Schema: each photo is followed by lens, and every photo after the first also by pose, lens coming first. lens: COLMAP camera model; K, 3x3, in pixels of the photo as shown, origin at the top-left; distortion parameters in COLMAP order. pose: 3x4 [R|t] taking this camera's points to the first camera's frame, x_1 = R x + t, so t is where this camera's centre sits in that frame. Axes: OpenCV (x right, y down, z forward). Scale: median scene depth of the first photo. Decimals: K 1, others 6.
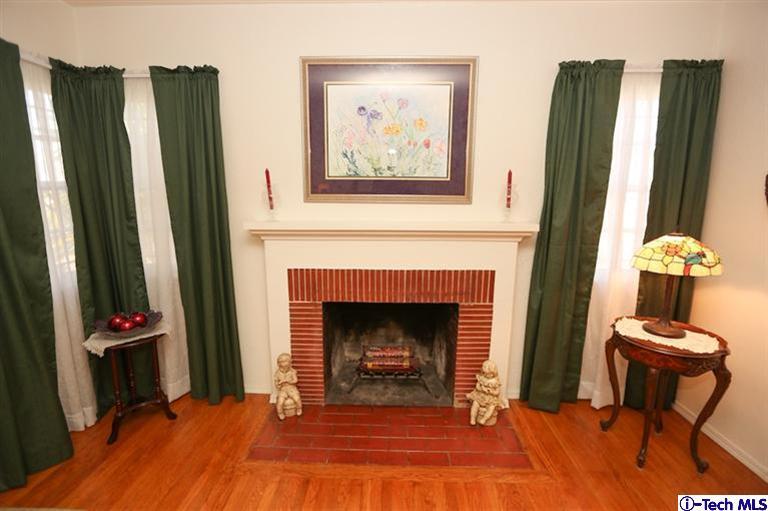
lens RADIAL K [[354.0, 0, 381.9], [0, 354.0, 252.1], [0, 0, 1]] dist [-0.038869, 0.015045]
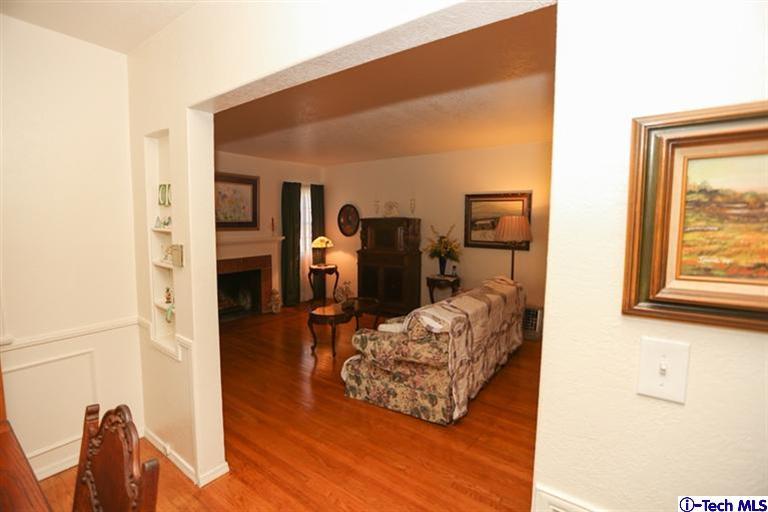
lens RADIAL K [[354.0, 0, 381.9], [0, 354.0, 252.6], [0, 0, 1]] dist [-0.038869, 0.015045]
pose [[0.565253, -0.083873, 0.820643, -1.400103], [0.146168, 0.989260, 0.000427, 0.157543], [-0.811865, 0.119710, 0.571441, -1.208329]]
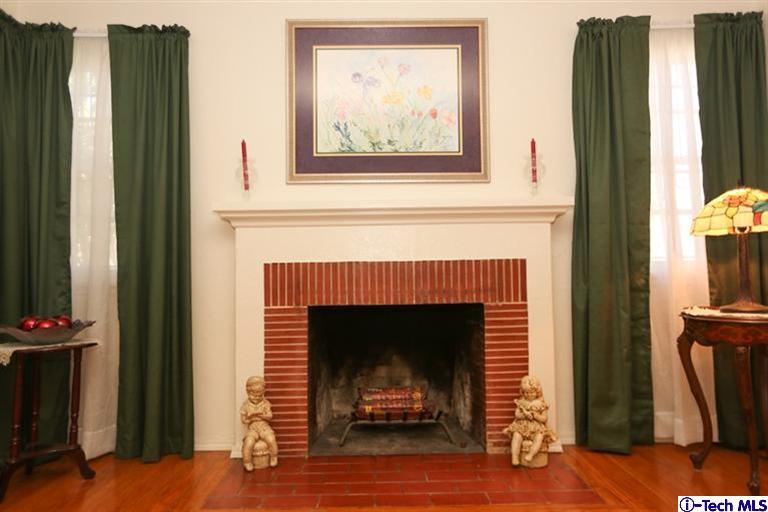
lens RADIAL K [[482.8, 0, 383.0], [0, 482.8, 256.9], [0, 0, 1]] dist [0.003029, 0.006068]
pose [[0.999046, -0.018145, 0.039720, -0.046417], [0.026318, 0.976015, -0.216107, 0.276224], [-0.034846, 0.216947, 0.975561, -0.060833]]
